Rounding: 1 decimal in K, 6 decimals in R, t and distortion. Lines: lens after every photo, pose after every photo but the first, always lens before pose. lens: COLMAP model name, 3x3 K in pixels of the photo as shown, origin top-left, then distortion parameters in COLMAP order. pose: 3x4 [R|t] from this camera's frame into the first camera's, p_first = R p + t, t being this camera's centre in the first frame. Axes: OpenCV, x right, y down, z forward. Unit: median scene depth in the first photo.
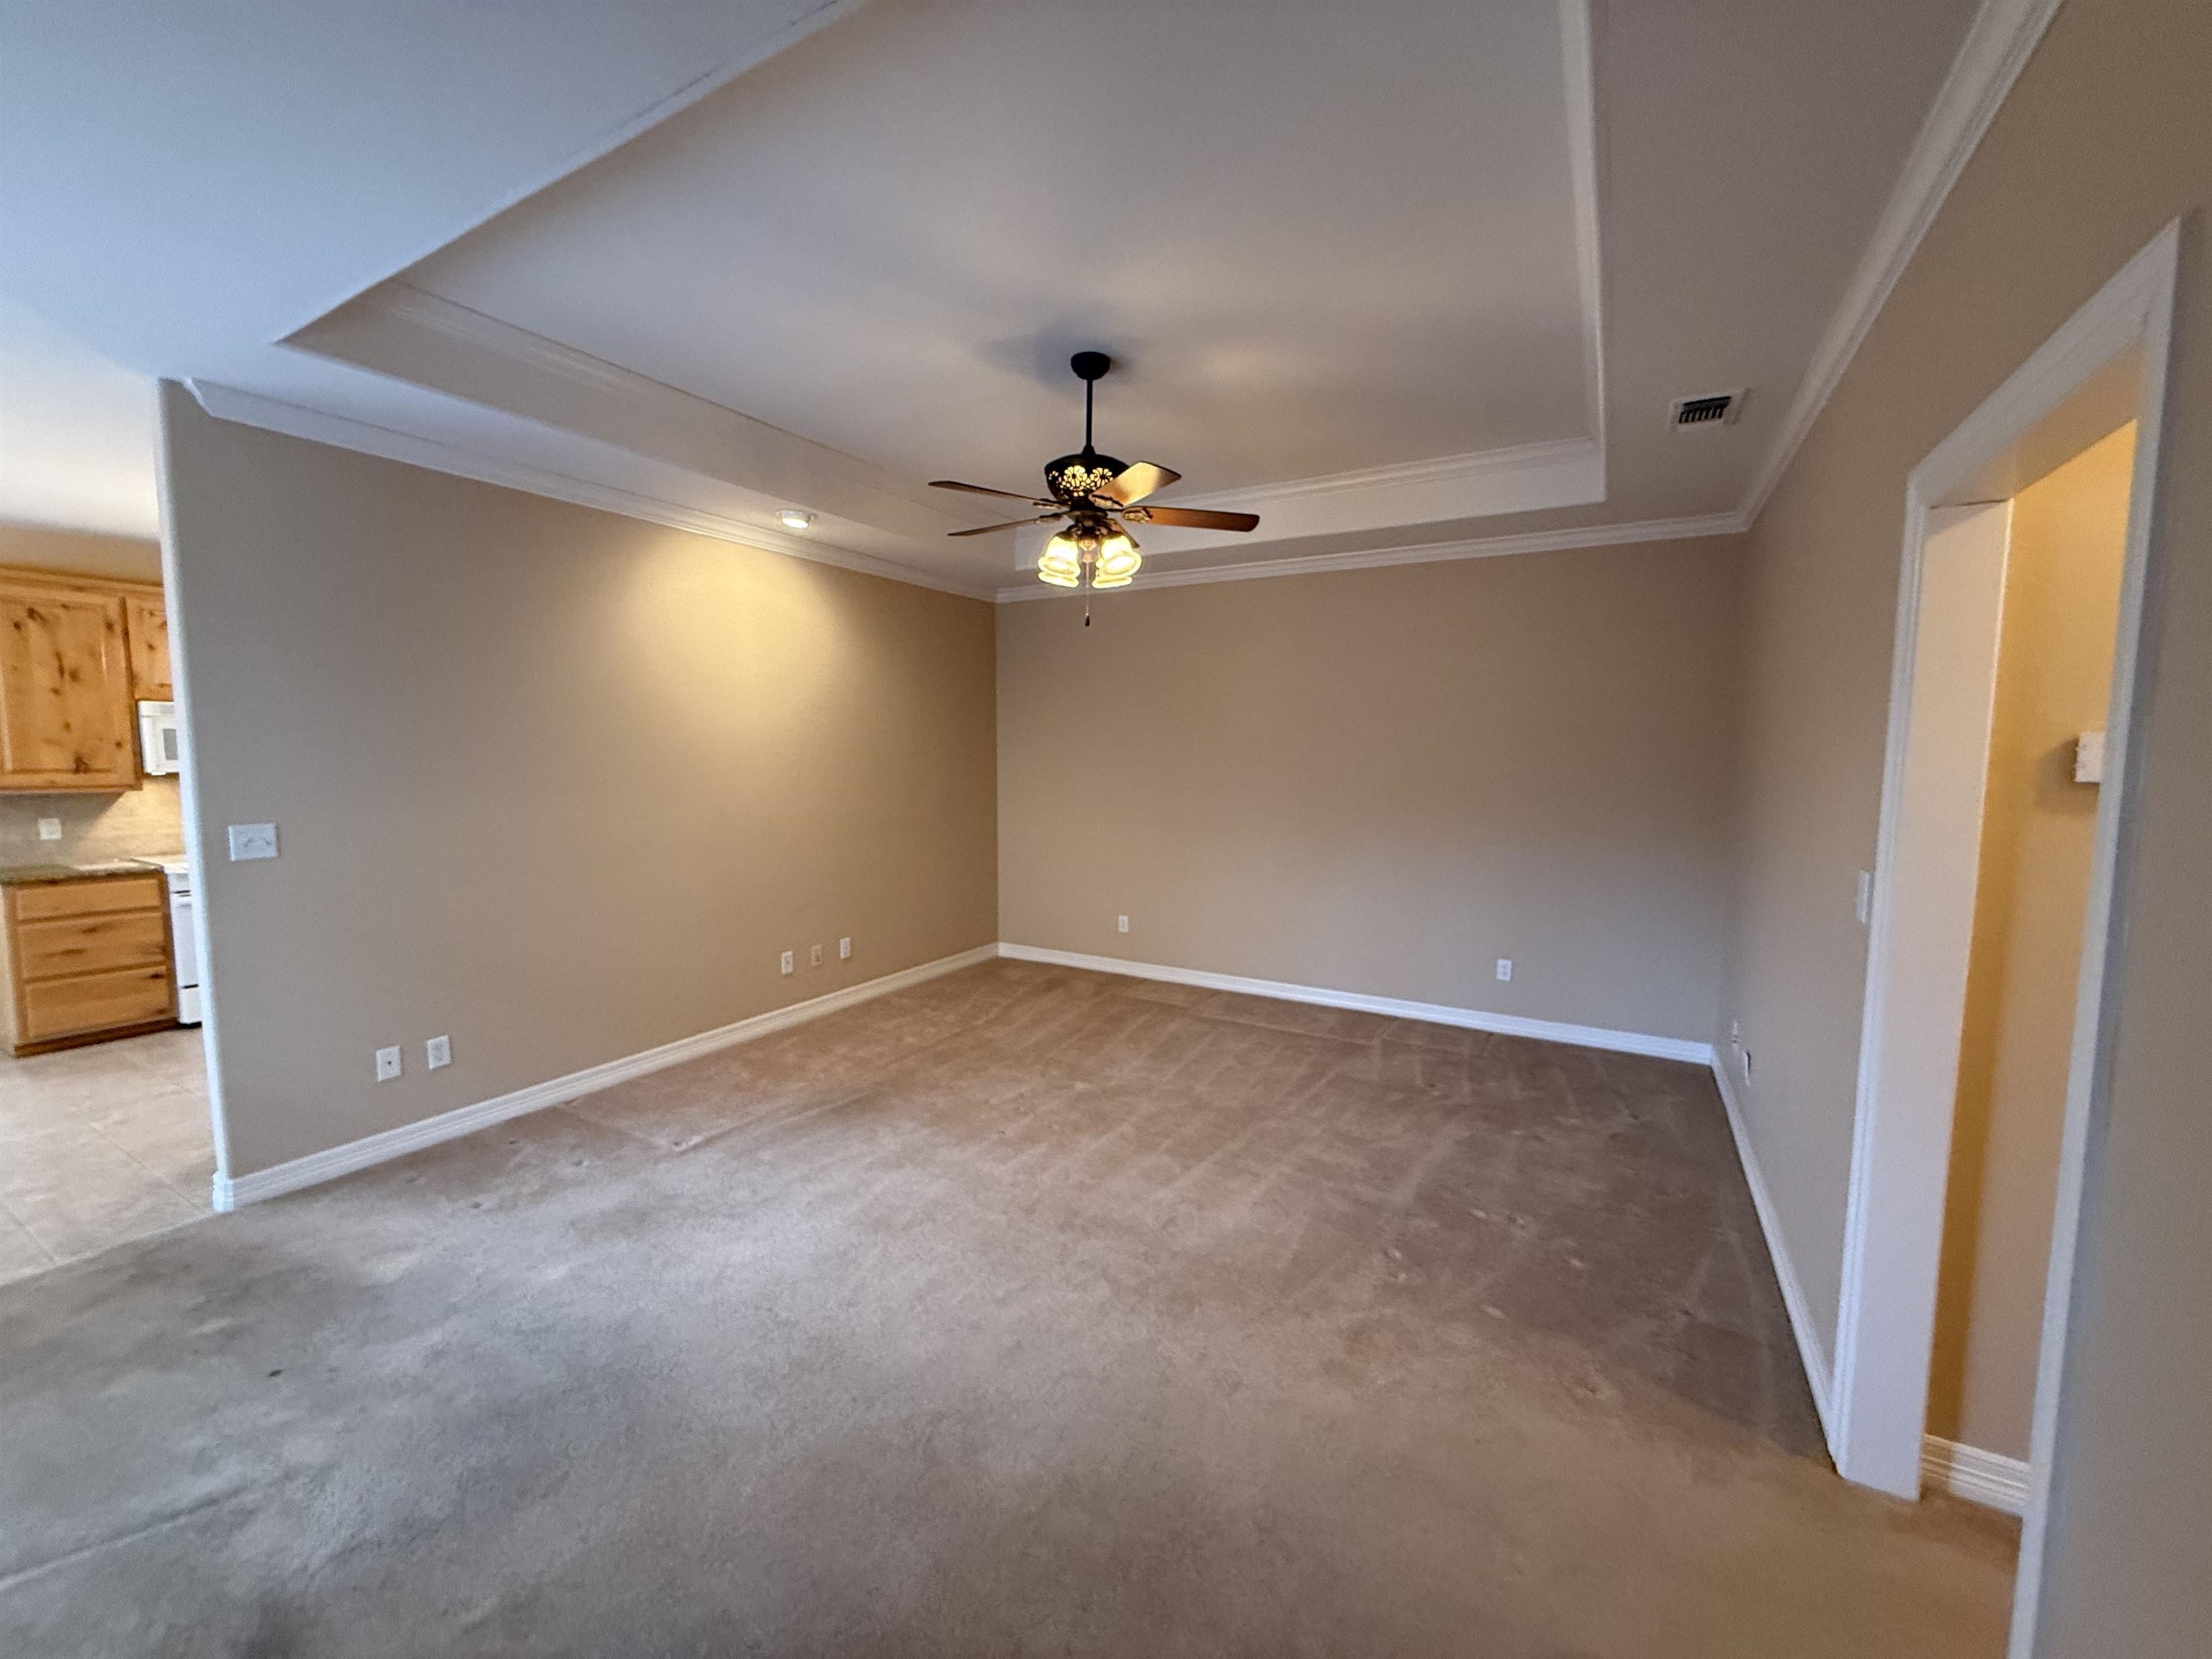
lens RADIAL K [[877.5, 0, 1104.8], [0, 877.5, 826.5], [0, 0, 1]] dist [-0.001237, -0.000063]
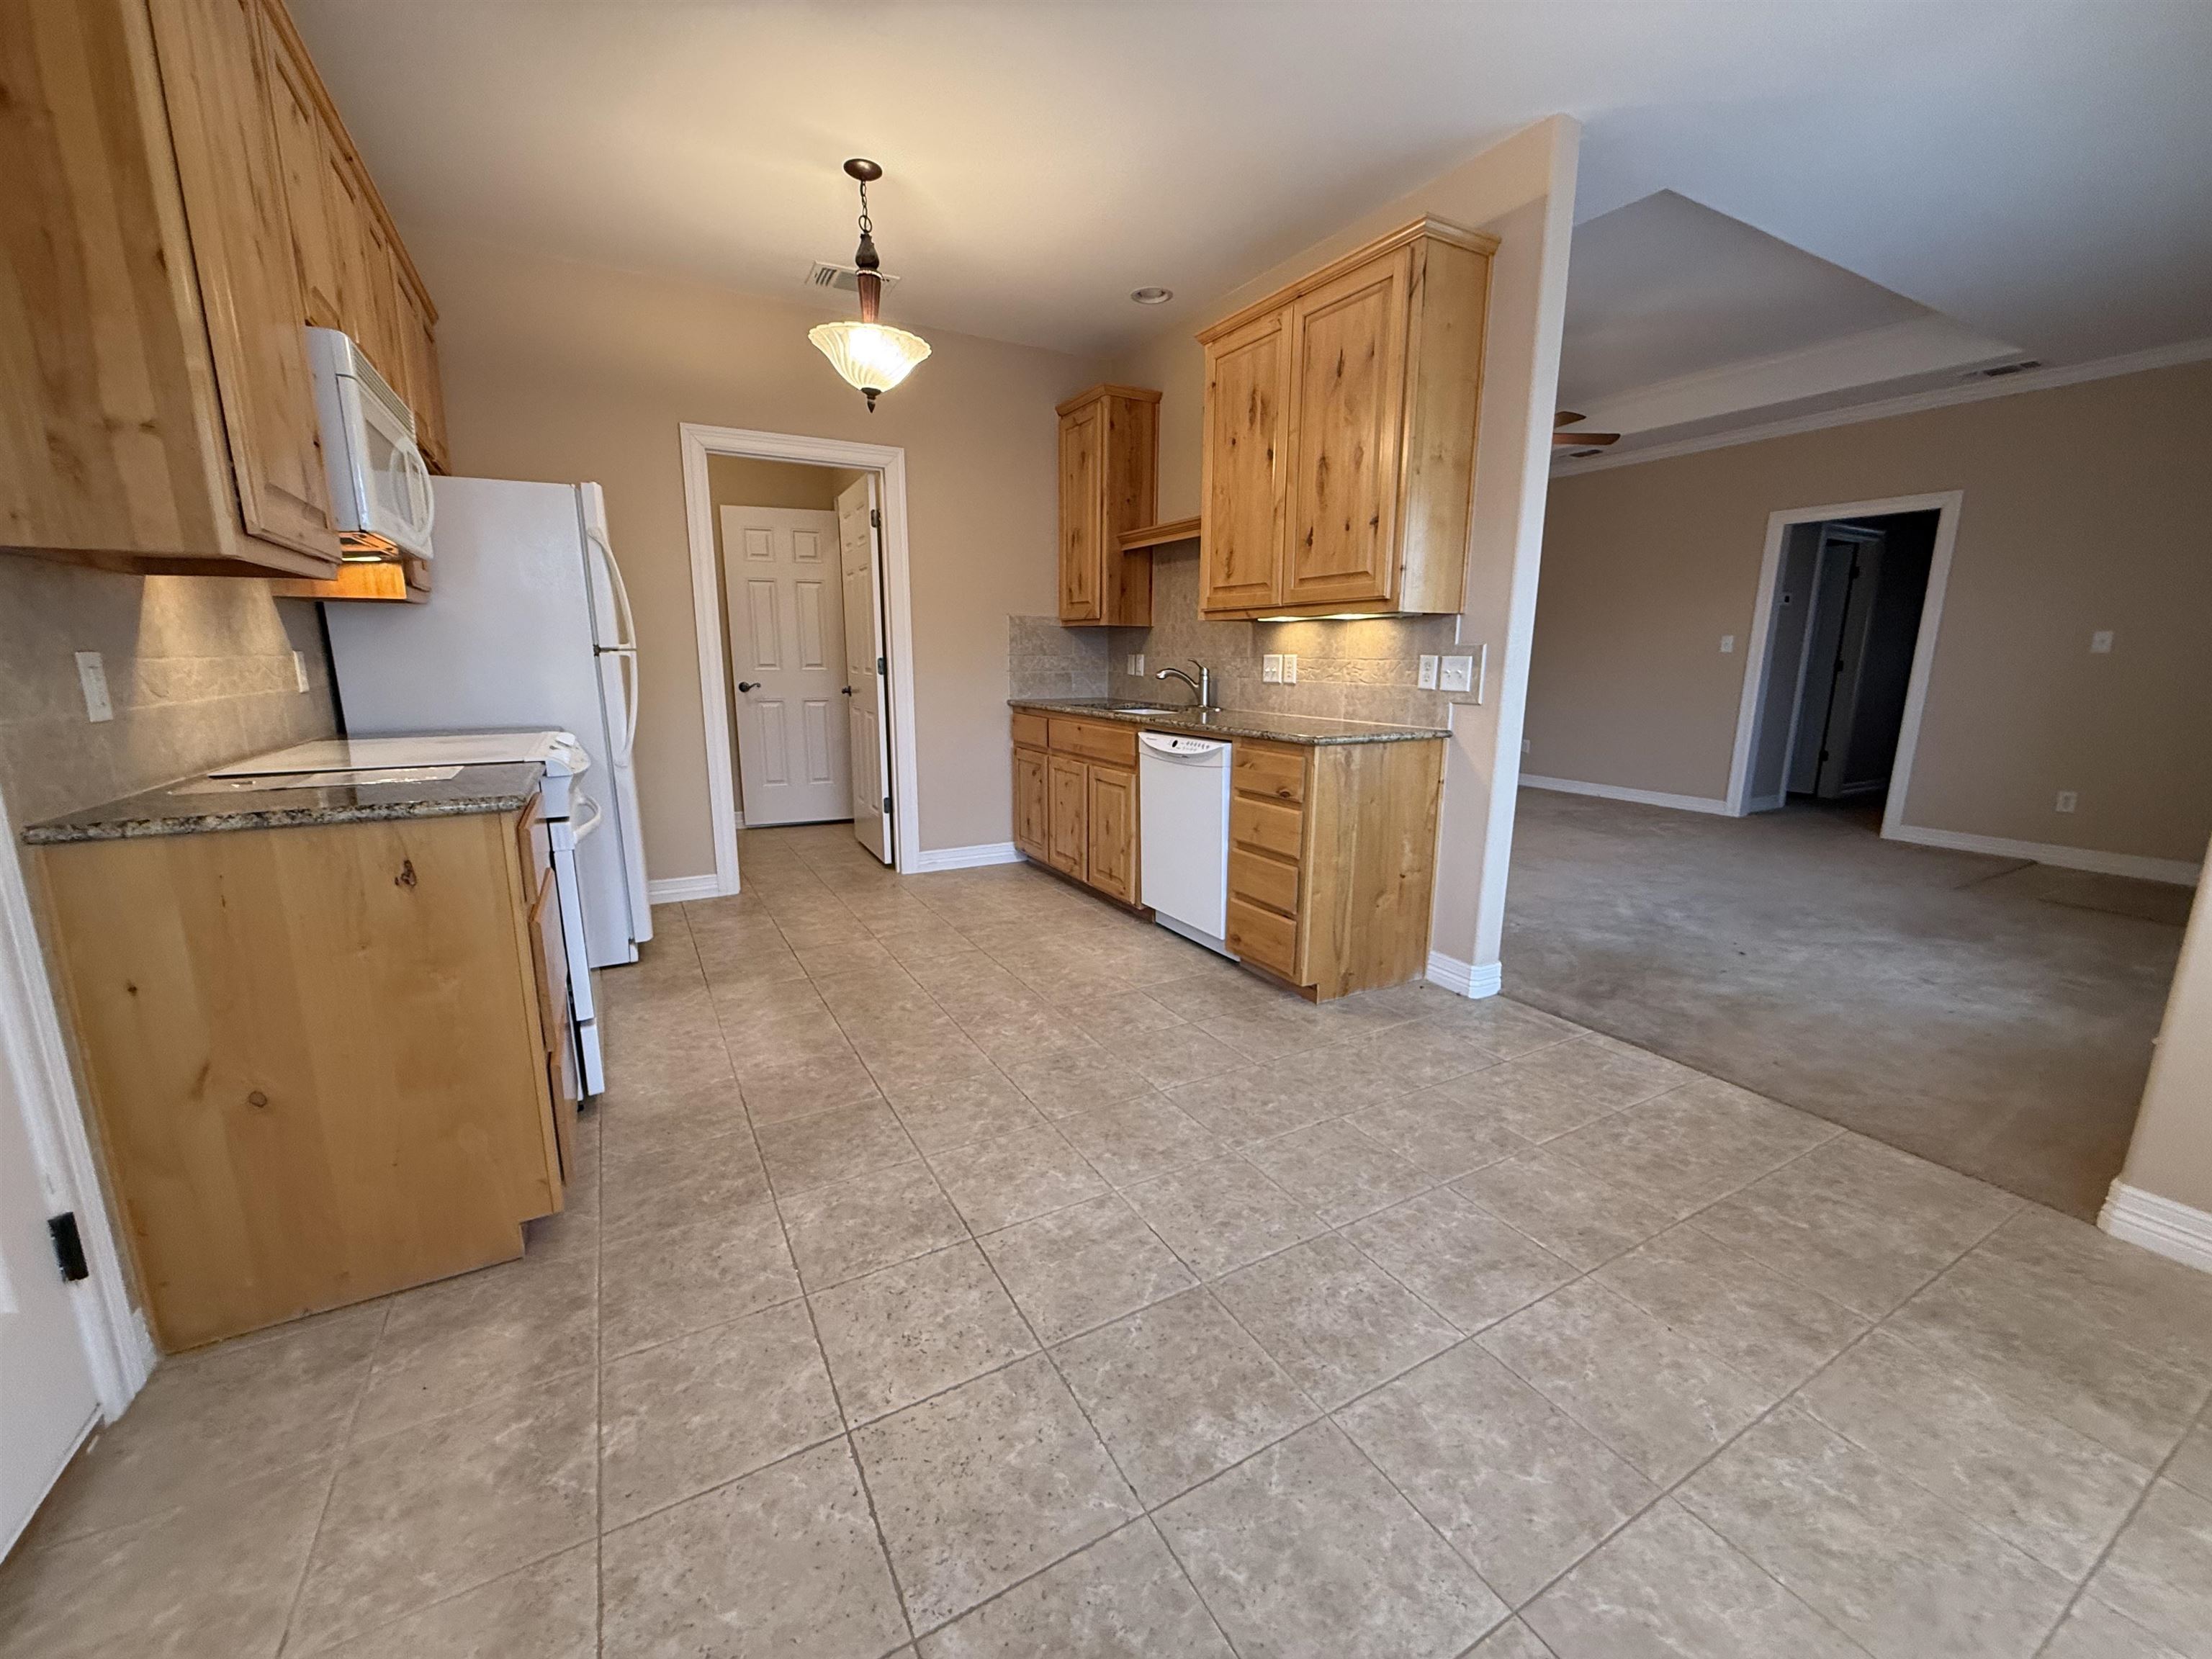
lens RADIAL K [[877.5, 0, 1104.8], [0, 877.5, 826.5], [0, 0, 1]] dist [-0.001237, -0.000063]
pose [[0.512044, -0.172666, 0.841426, -1.329069], [0.073080, 0.984793, 0.157614, 0.029297], [-0.855845, -0.019214, 0.516876, 0.545781]]
